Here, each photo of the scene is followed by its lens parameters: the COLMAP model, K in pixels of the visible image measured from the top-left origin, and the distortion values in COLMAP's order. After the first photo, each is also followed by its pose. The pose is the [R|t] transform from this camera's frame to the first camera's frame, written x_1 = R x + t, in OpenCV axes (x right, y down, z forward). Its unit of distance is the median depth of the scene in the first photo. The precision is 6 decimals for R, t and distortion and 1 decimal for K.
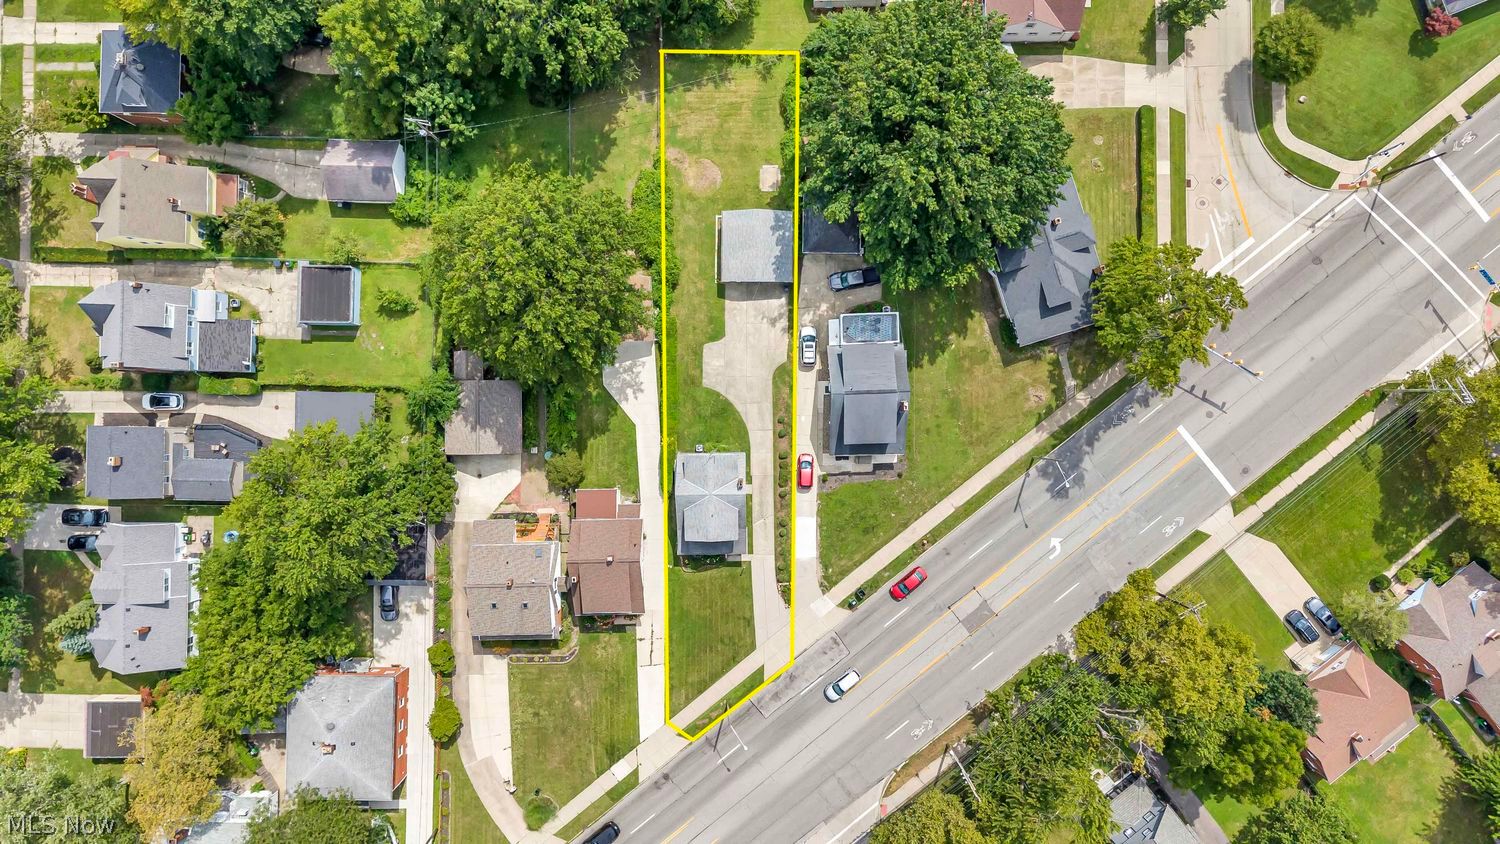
lens RADIAL K [[1010.1, 0, 750.0], [0, 1010.1, 422.0], [0, 0, 1]] dist [0.020888, -0.001247]
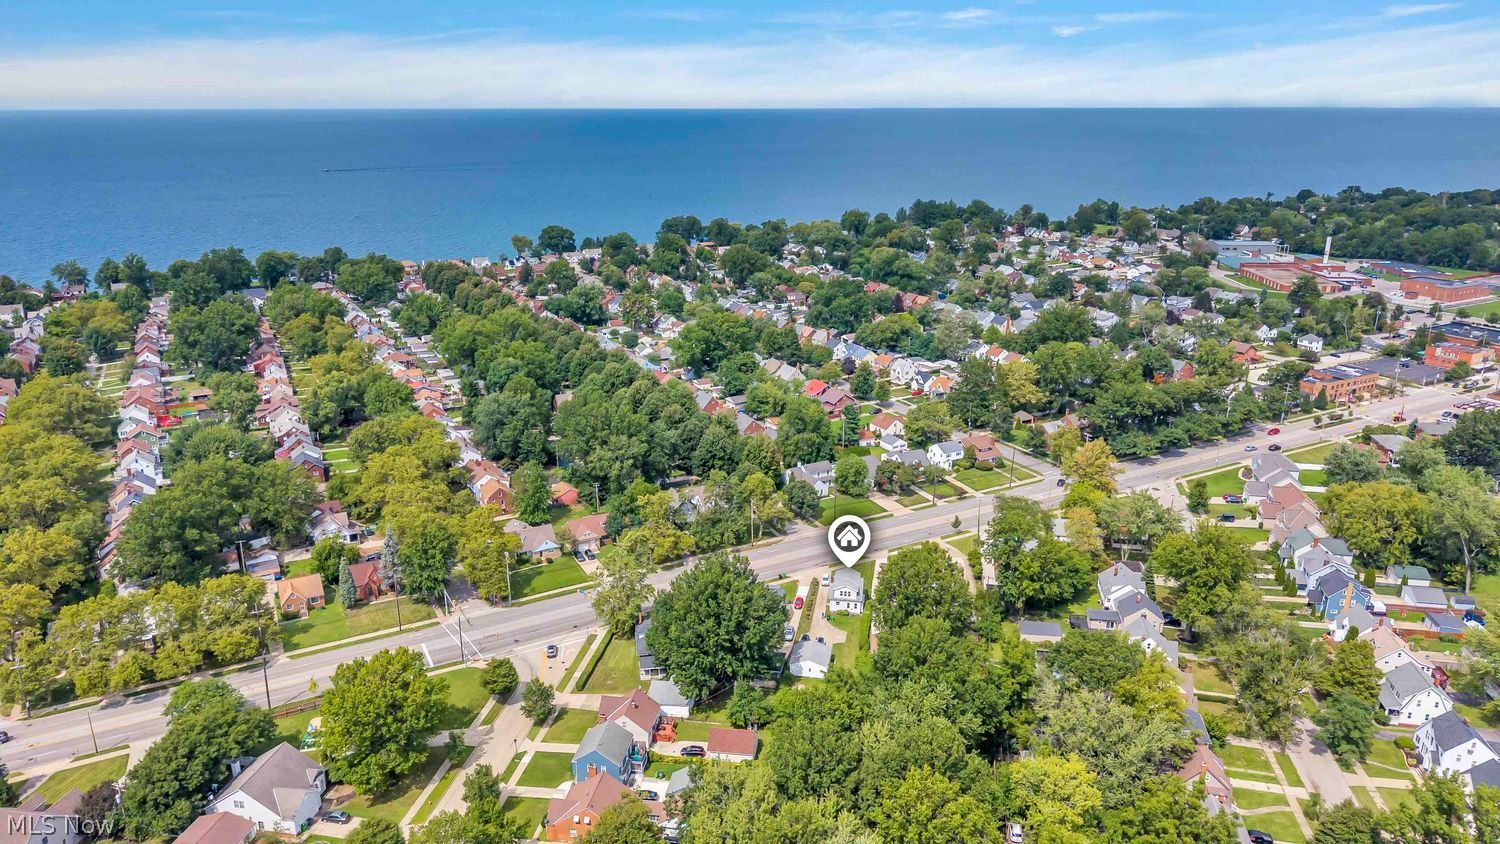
lens RADIAL K [[1010.1, 0, 750.0], [0, 1010.1, 422.0], [0, 0, 1]] dist [0.020888, -0.001247]
pose [[-0.986092, -0.047283, 0.159335, -0.153370], [0.166193, -0.290881, 0.942214, -1.772515], [0.001797, 0.955590, 0.294694, 0.048082]]
